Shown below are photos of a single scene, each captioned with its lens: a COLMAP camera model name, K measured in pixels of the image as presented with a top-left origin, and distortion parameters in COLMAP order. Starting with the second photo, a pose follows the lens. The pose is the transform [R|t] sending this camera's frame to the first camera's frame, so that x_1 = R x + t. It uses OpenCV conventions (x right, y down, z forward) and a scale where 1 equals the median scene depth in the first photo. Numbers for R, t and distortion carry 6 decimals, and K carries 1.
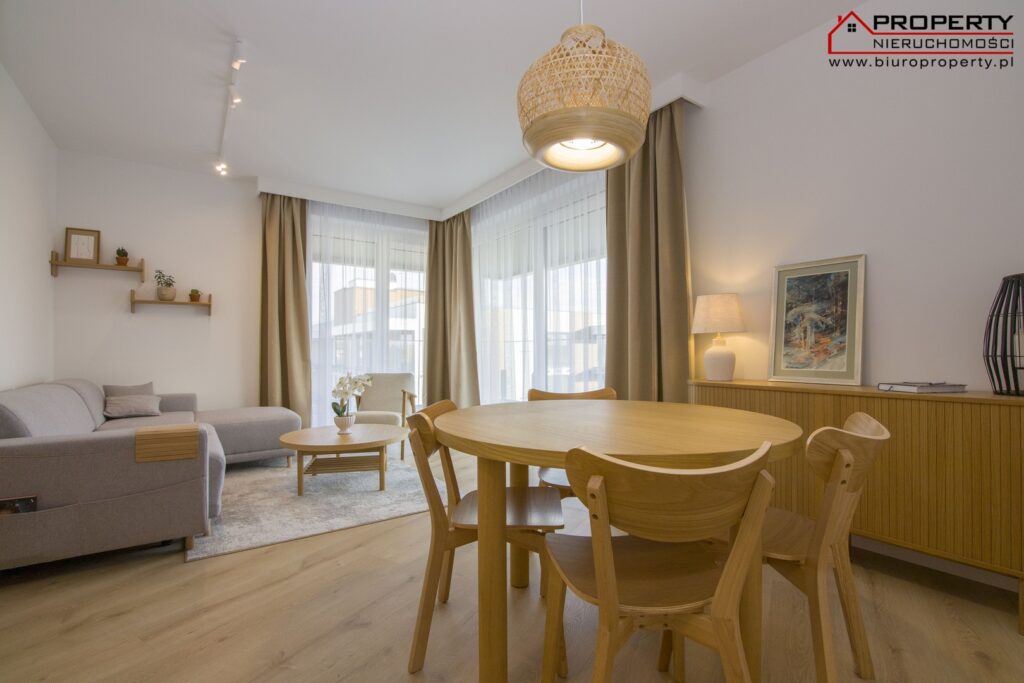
lens RADIAL K [[468.7, 0, 512.0], [0, 468.7, 341.5], [0, 0, 1]] dist [-0.017060, 0.000079]
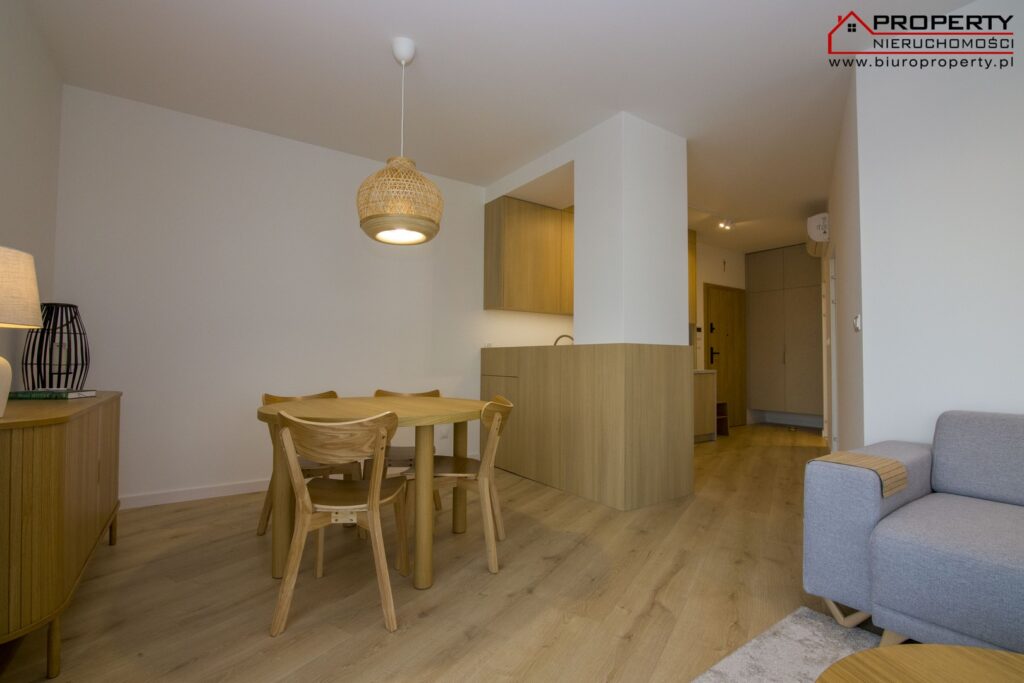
lens RADIAL K [[467.8, 0, 512.0], [0, 467.8, 341.5], [0, 0, 1]] dist [-0.000405, -0.014440]
pose [[-0.999991, -0.002787, -0.003194, -0.138557], [-0.002590, 0.998197, -0.059968, 0.030504], [0.003355, -0.059959, -0.998195, 1.629572]]
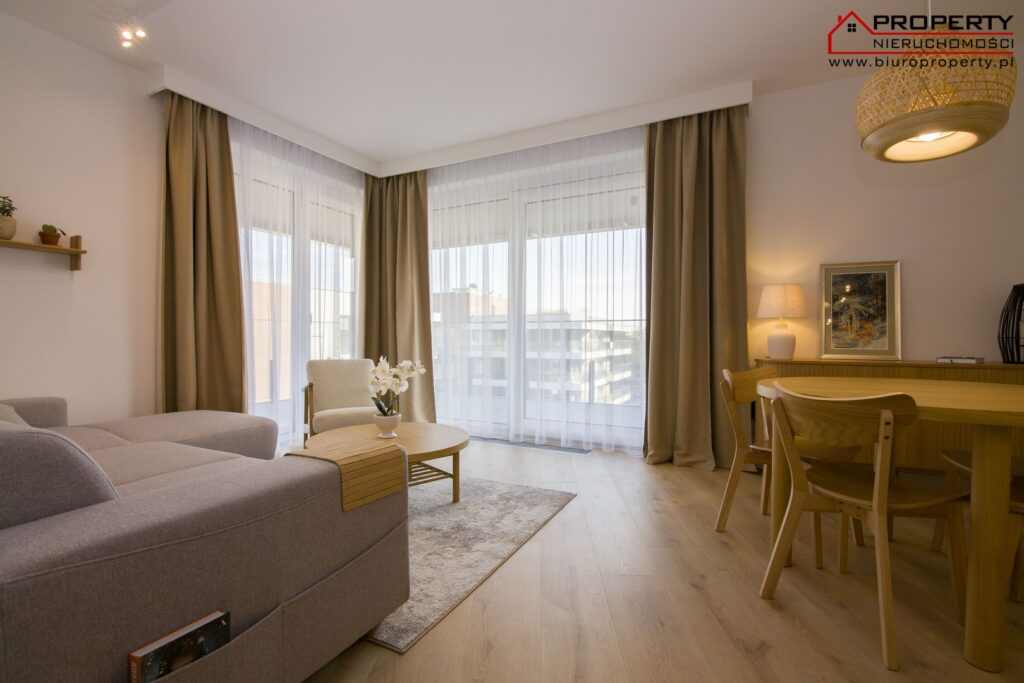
lens RADIAL K [[467.8, 0, 512.0], [0, 467.8, 341.5], [0, 0, 1]] dist [-0.000405, -0.014440]
pose [[0.879767, 0.002880, 0.475396, -0.758215], [-0.016894, 0.999539, 0.025209, 0.023858], [-0.475104, -0.030209, 0.879411, 0.324416]]
